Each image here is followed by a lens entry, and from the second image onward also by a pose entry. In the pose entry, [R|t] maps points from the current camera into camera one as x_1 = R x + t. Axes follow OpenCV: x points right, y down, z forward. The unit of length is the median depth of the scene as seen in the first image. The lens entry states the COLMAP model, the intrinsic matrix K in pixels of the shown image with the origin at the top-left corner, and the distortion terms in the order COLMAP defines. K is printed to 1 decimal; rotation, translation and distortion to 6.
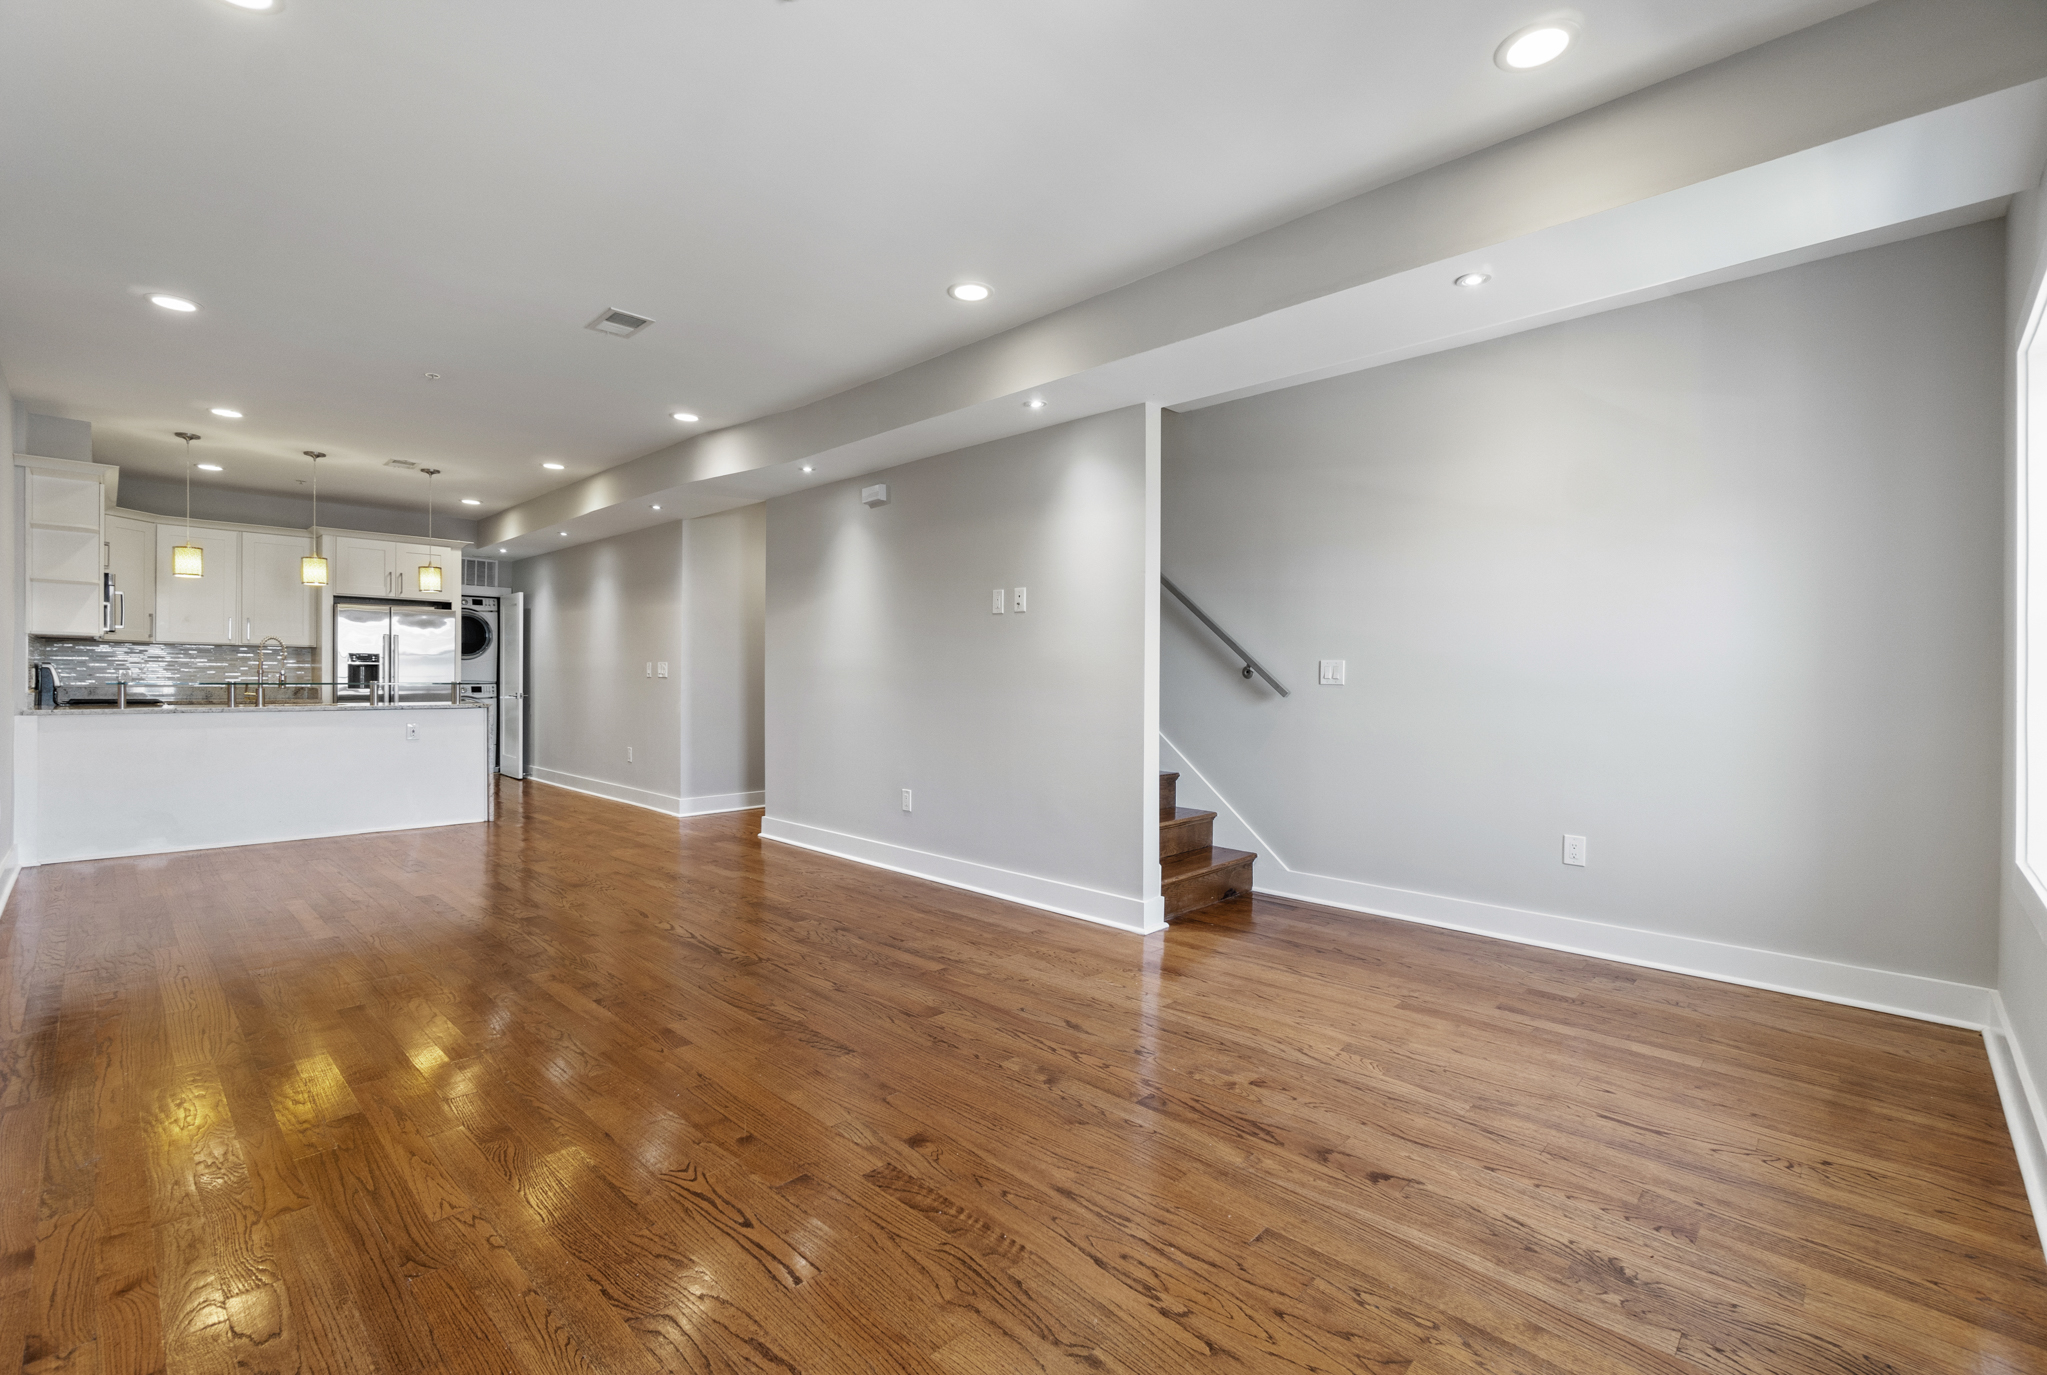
lens RADIAL K [[892.9, 0, 1021.4], [0, 892.9, 684.3], [0, 0, 1]] dist [-0.000122, -0.000004]
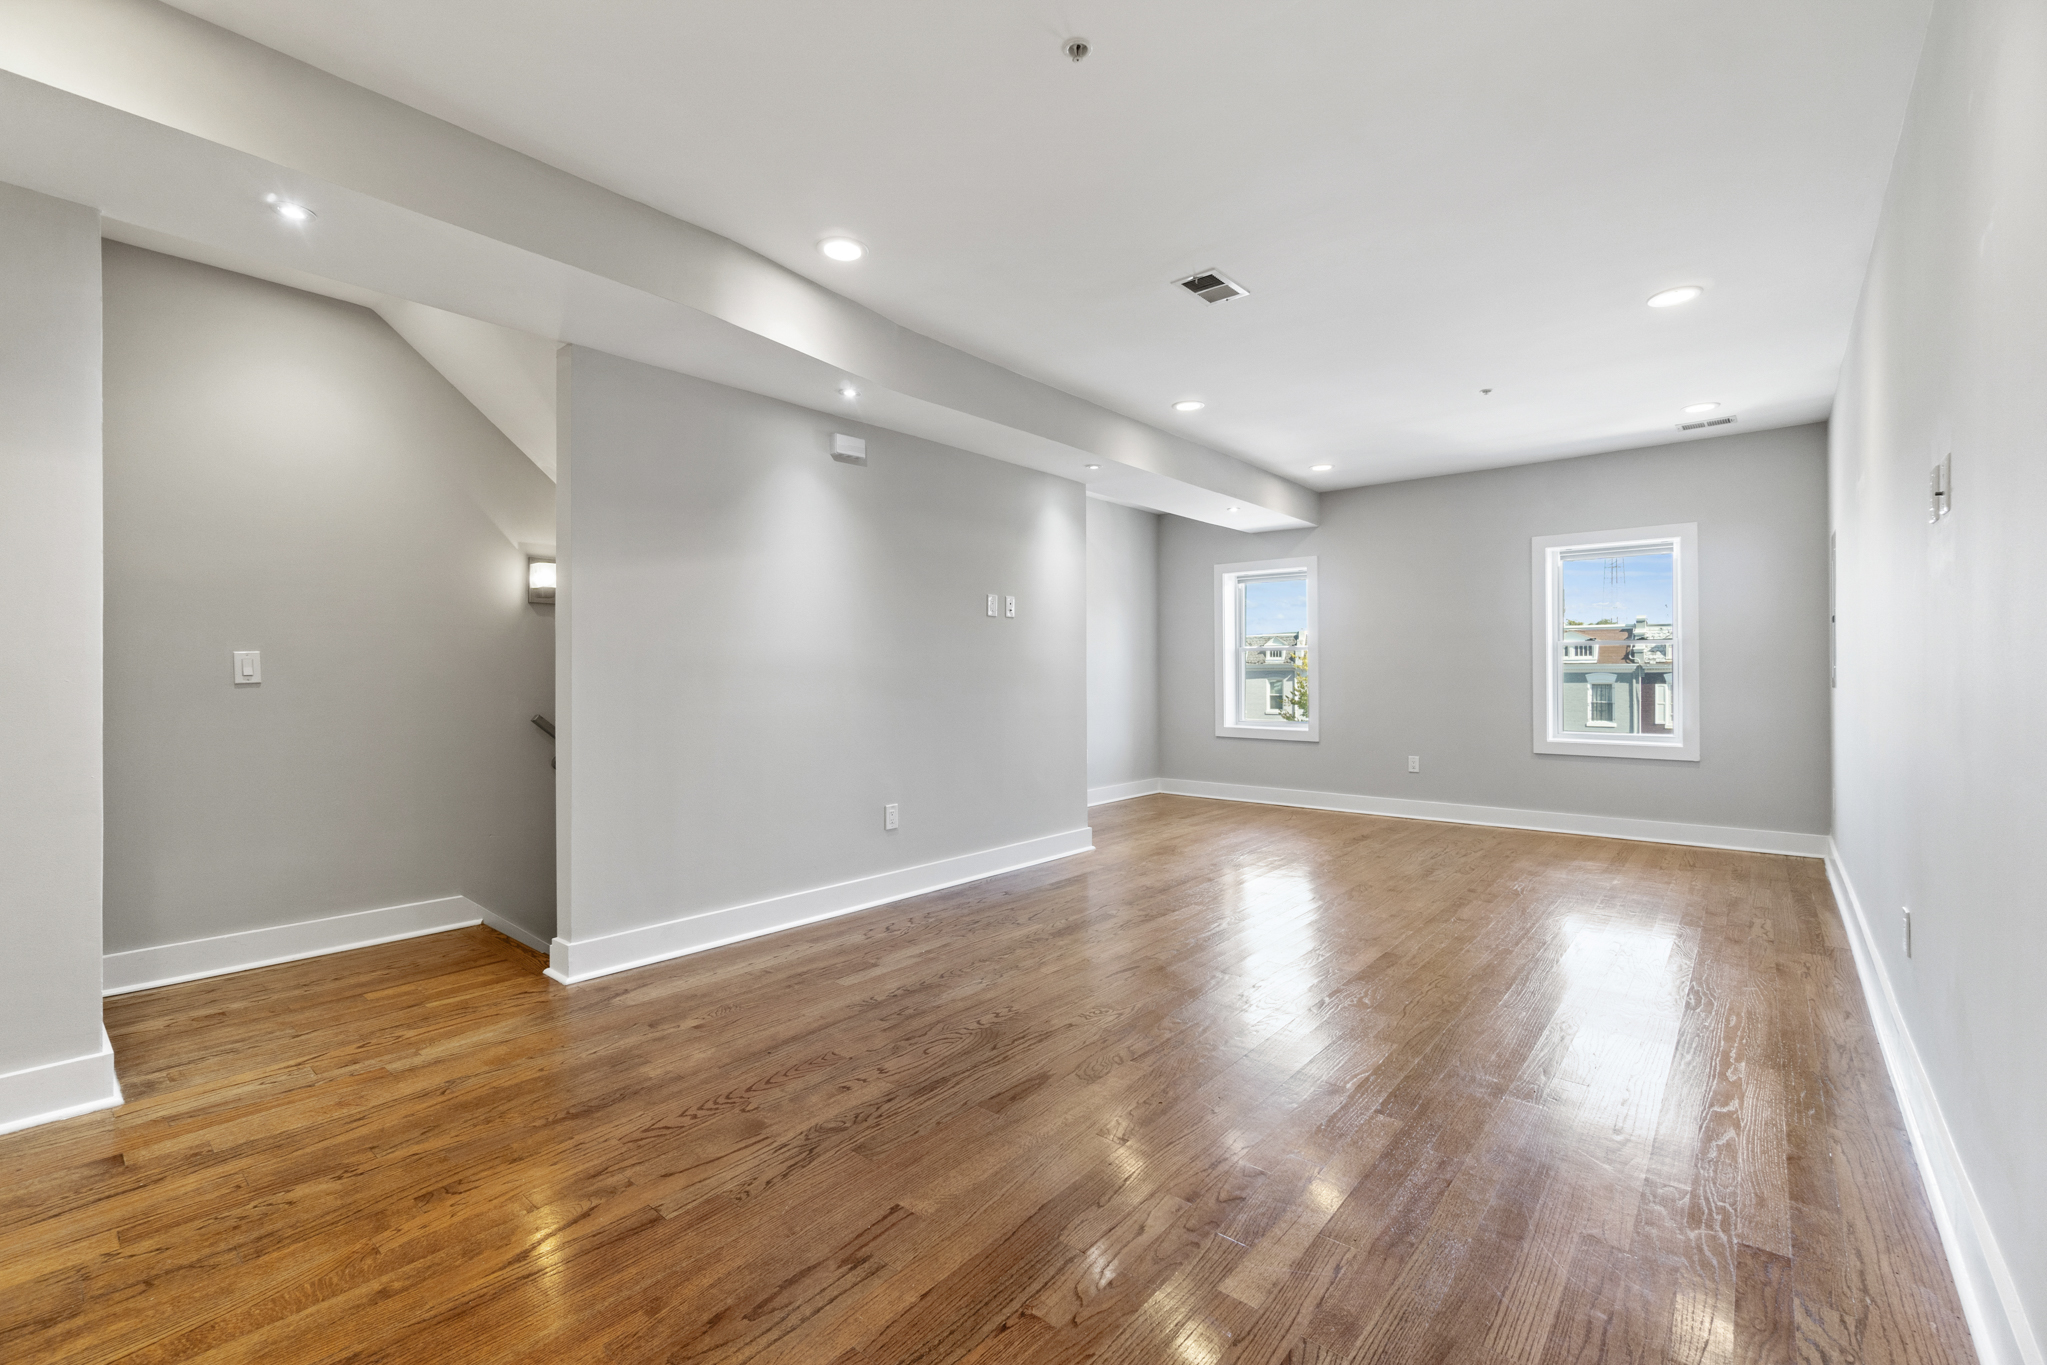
lens RADIAL K [[896.1, 0, 979.0], [0, 896.1, 672.3], [0, 0, 1]] dist [-0.002622, -0.000414]
pose [[-0.057563, -0.003180, 0.998337, -1.014134], [0.012838, 0.999910, 0.003926, -0.013157], [-0.998259, 0.013043, -0.057517, 0.970064]]
